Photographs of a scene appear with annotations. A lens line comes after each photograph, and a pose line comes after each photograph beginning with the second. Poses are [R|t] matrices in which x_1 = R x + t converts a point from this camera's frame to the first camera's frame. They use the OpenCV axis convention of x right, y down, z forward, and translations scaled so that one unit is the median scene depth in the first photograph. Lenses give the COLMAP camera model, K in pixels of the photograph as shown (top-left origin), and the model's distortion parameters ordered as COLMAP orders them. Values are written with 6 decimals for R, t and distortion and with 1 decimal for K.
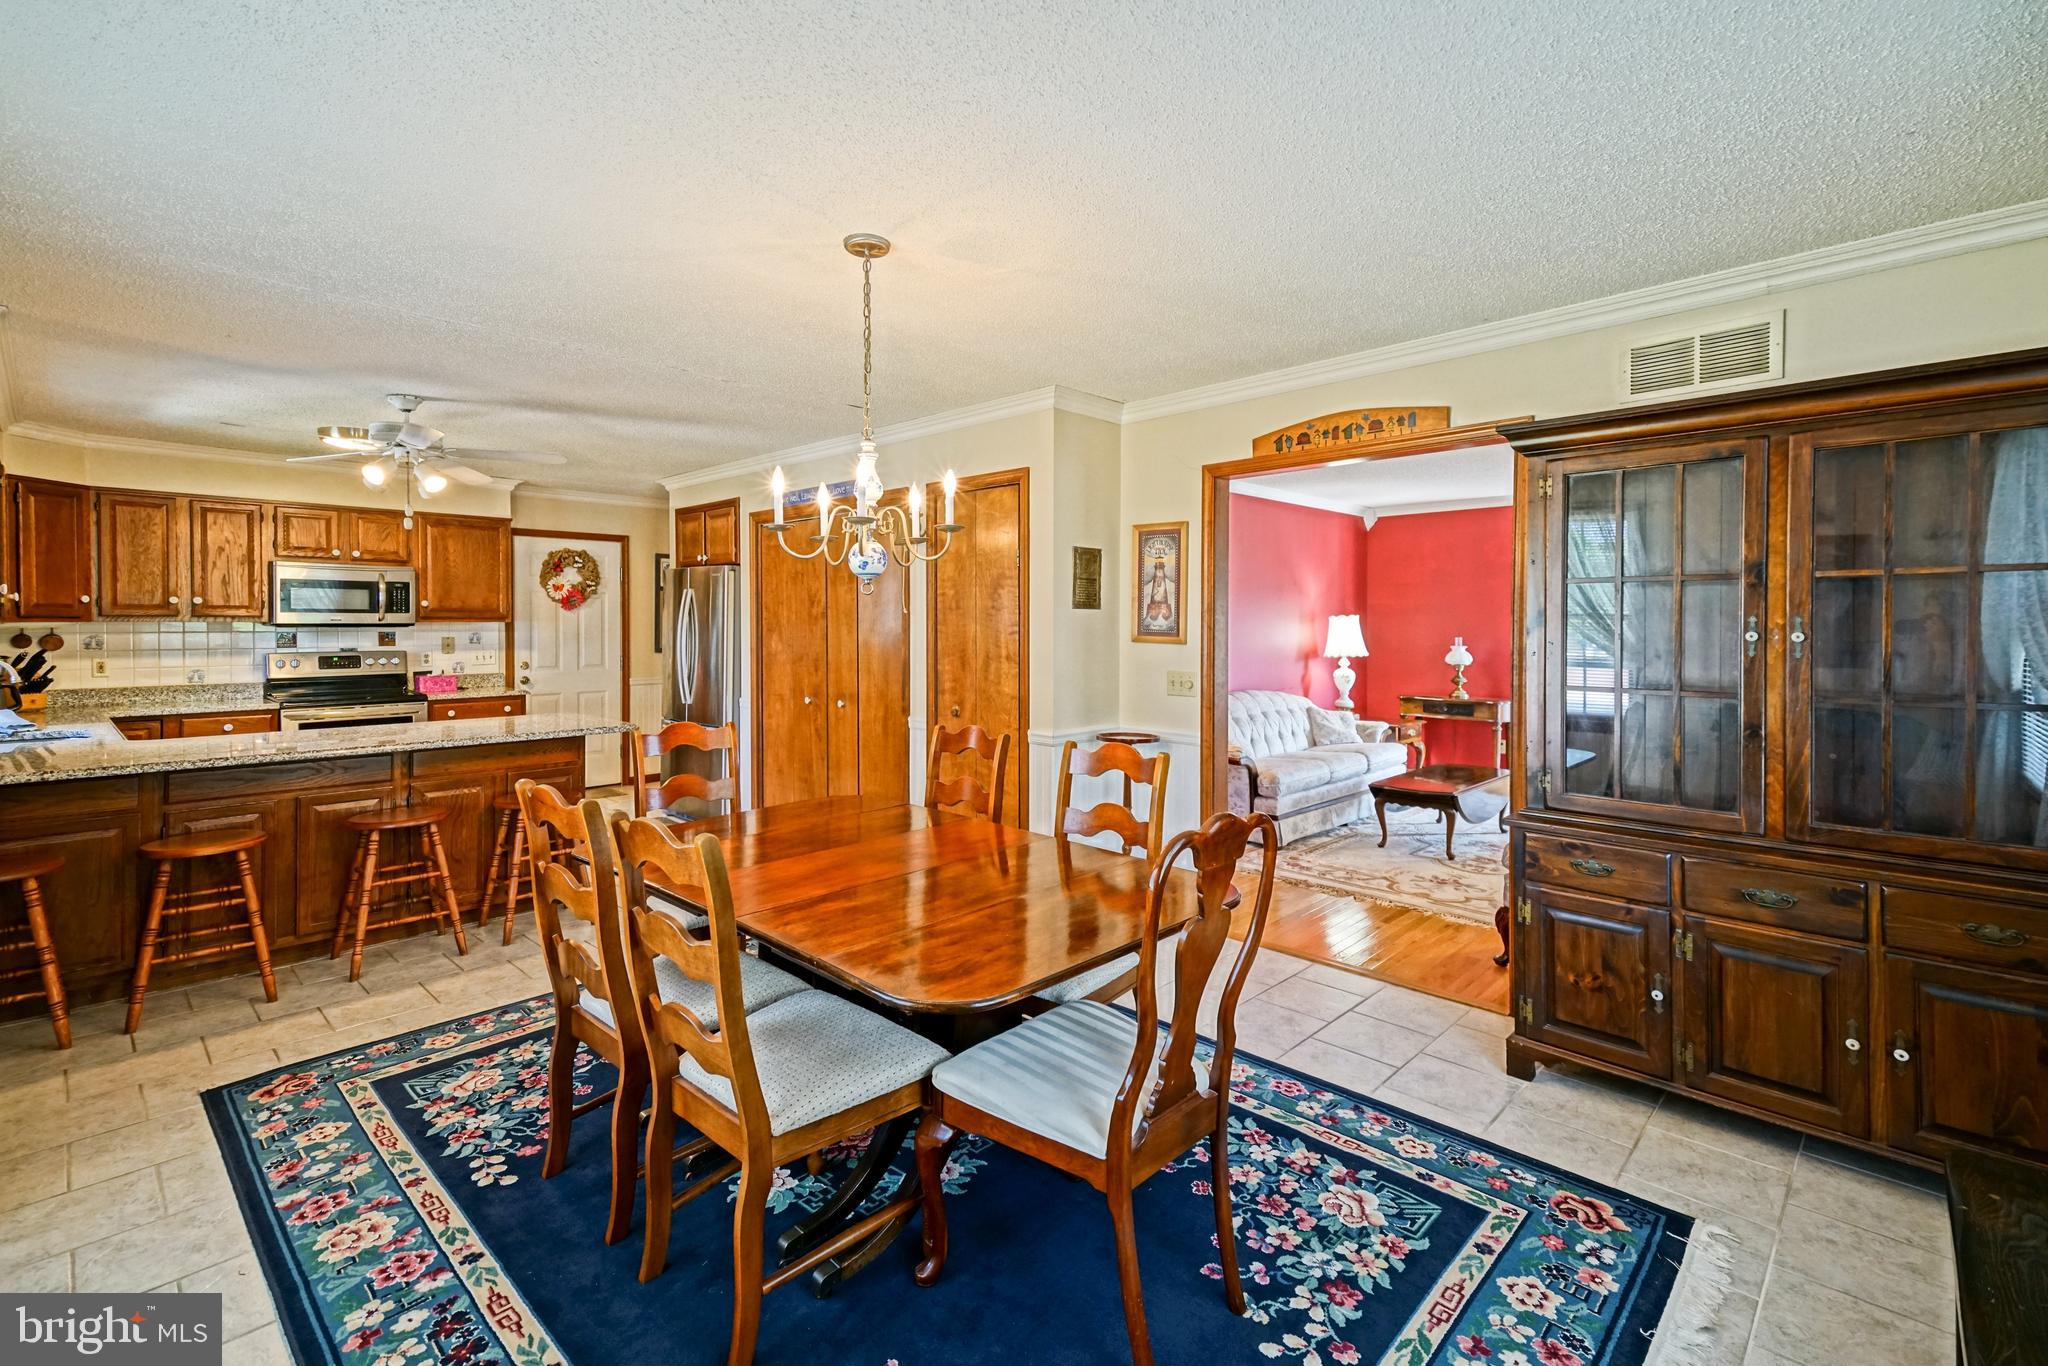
lens RADIAL K [[924.4, 0, 1023.2], [0, 924.4, 645.3], [0, 0, 1]] dist [0.023223, -0.000072]
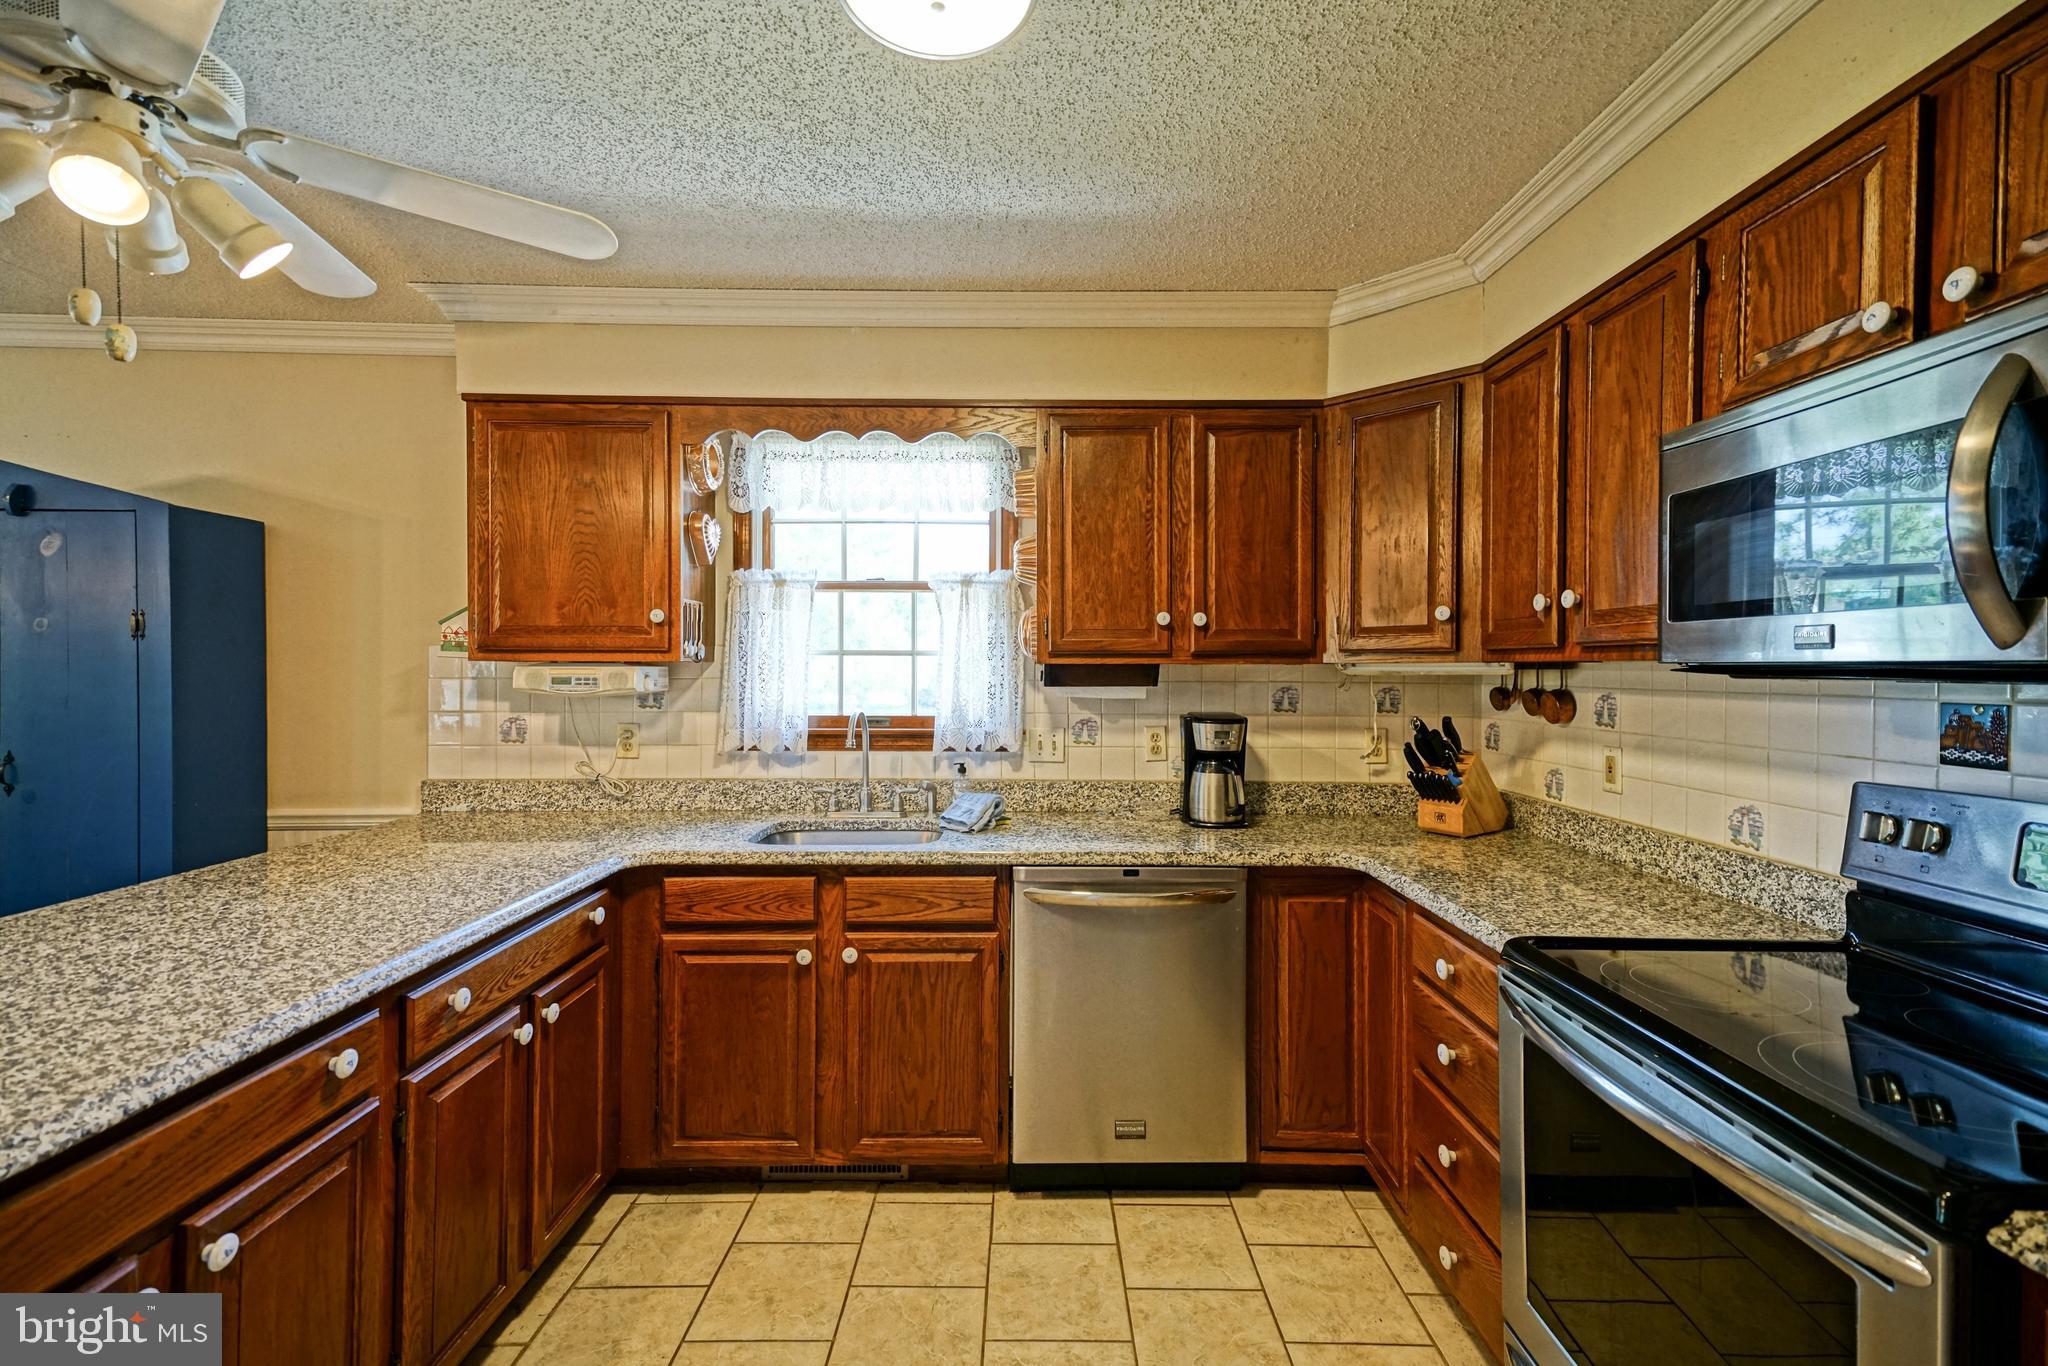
lens RADIAL K [[895.2, 0, 1027.5], [0, 895.2, 672.4], [0, 0, 1]] dist [0.041060, -0.000123]
pose [[-0.726385, 0.001675, -0.687286, -0.456760], [-0.023008, 0.999377, 0.026752, -0.022205], [0.686903, 0.035245, -0.725894, 0.999861]]
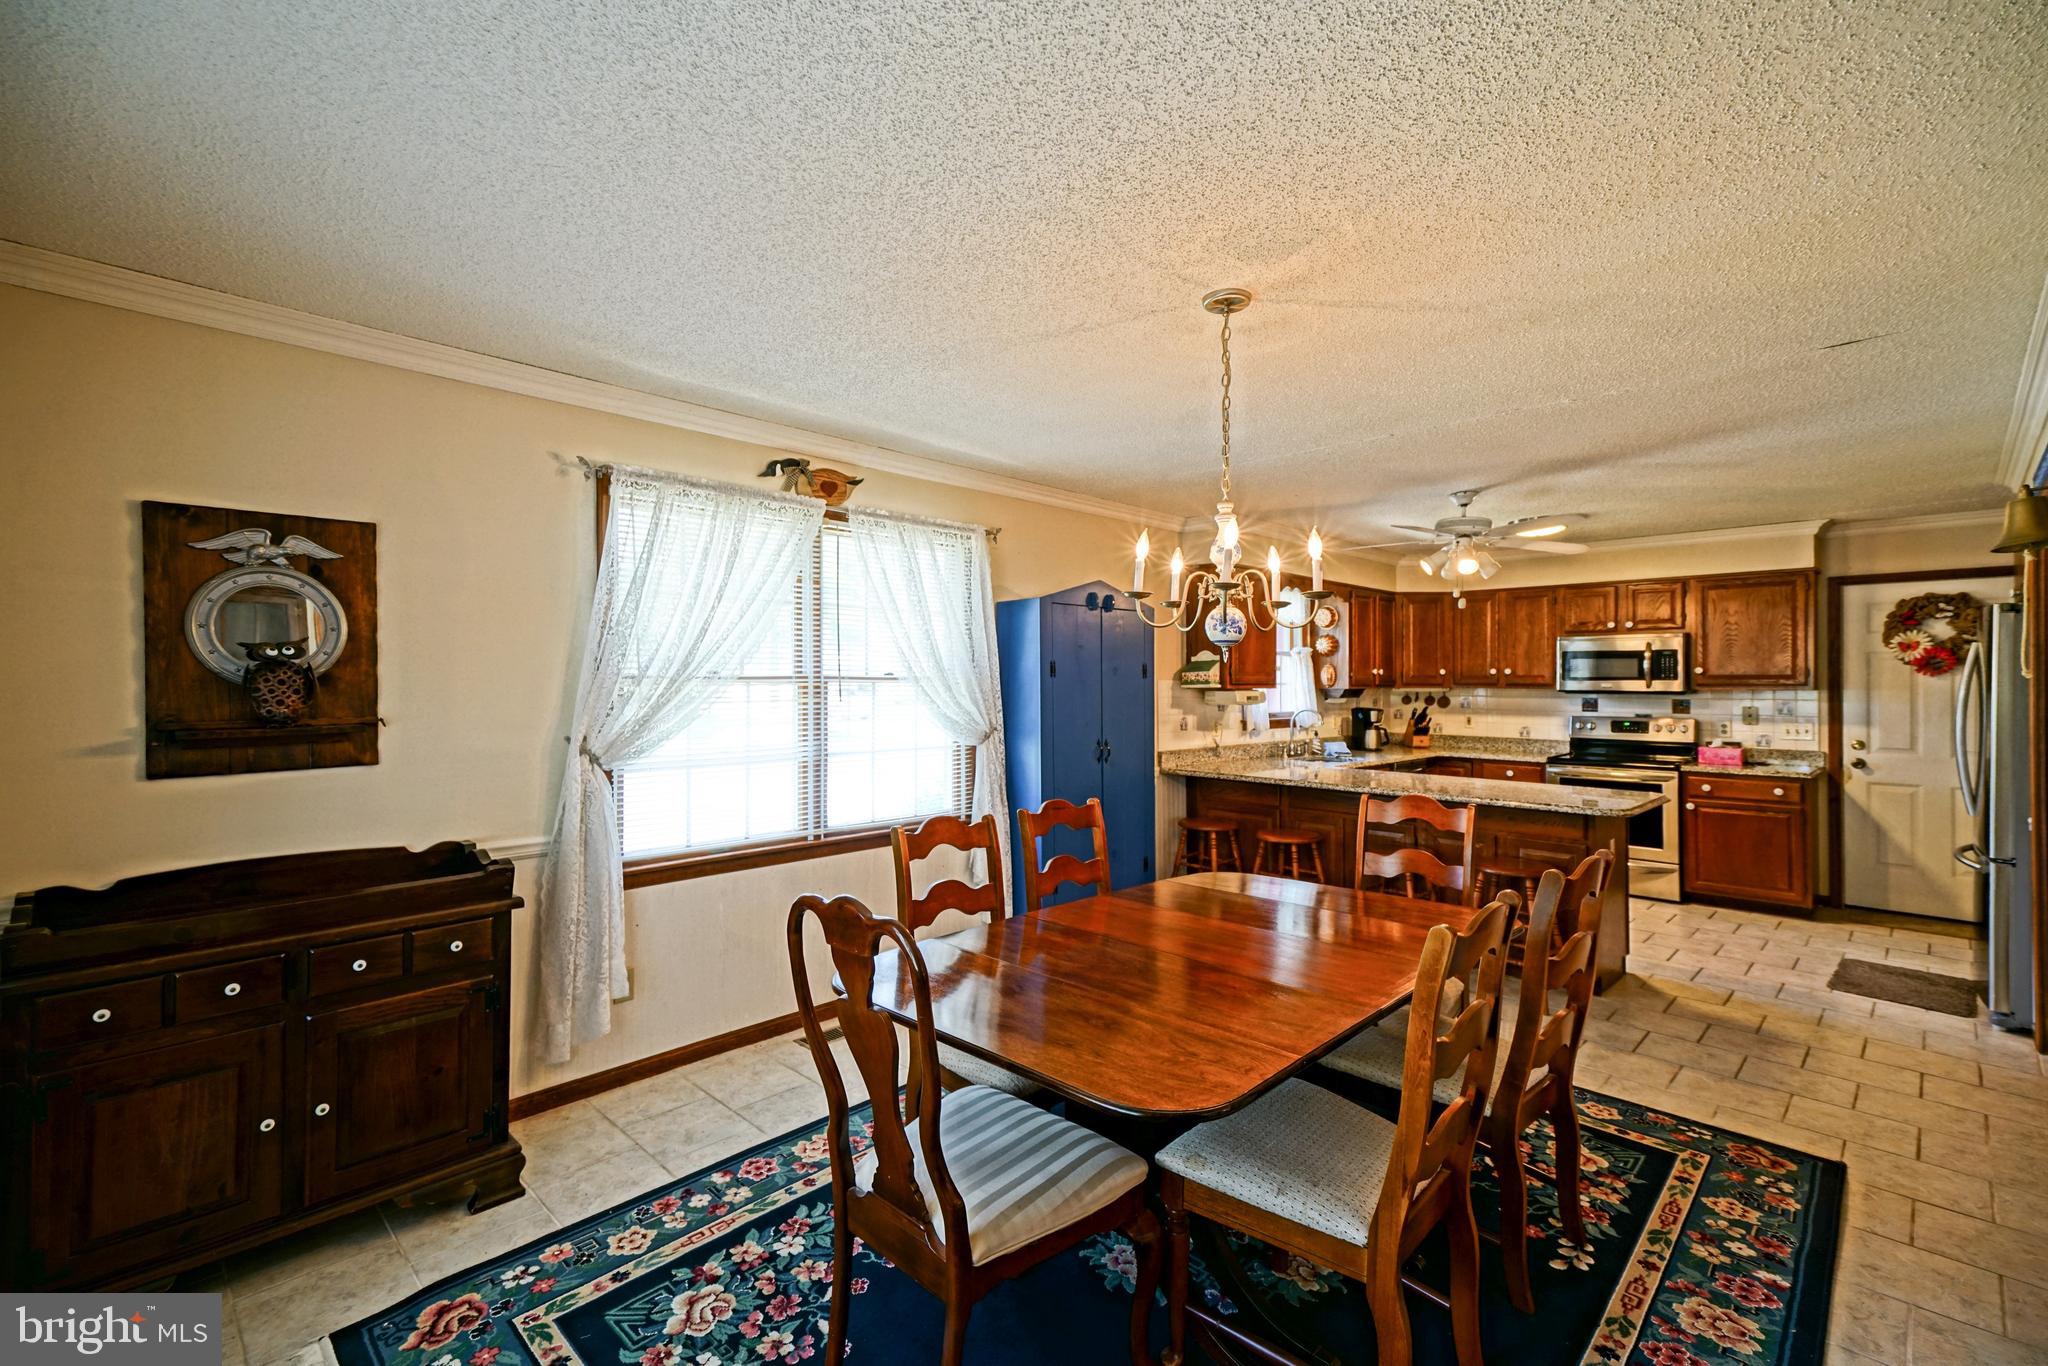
lens RADIAL K [[895.2, 0, 1027.5], [0, 895.2, 672.4], [0, 0, 1]] dist [0.041060, -0.000123]
pose [[-0.008239, -0.012830, -0.999884, 0.311842], [-0.031889, 0.999412, -0.012561, -0.009154], [0.999457, 0.031781, -0.008643, 0.328549]]
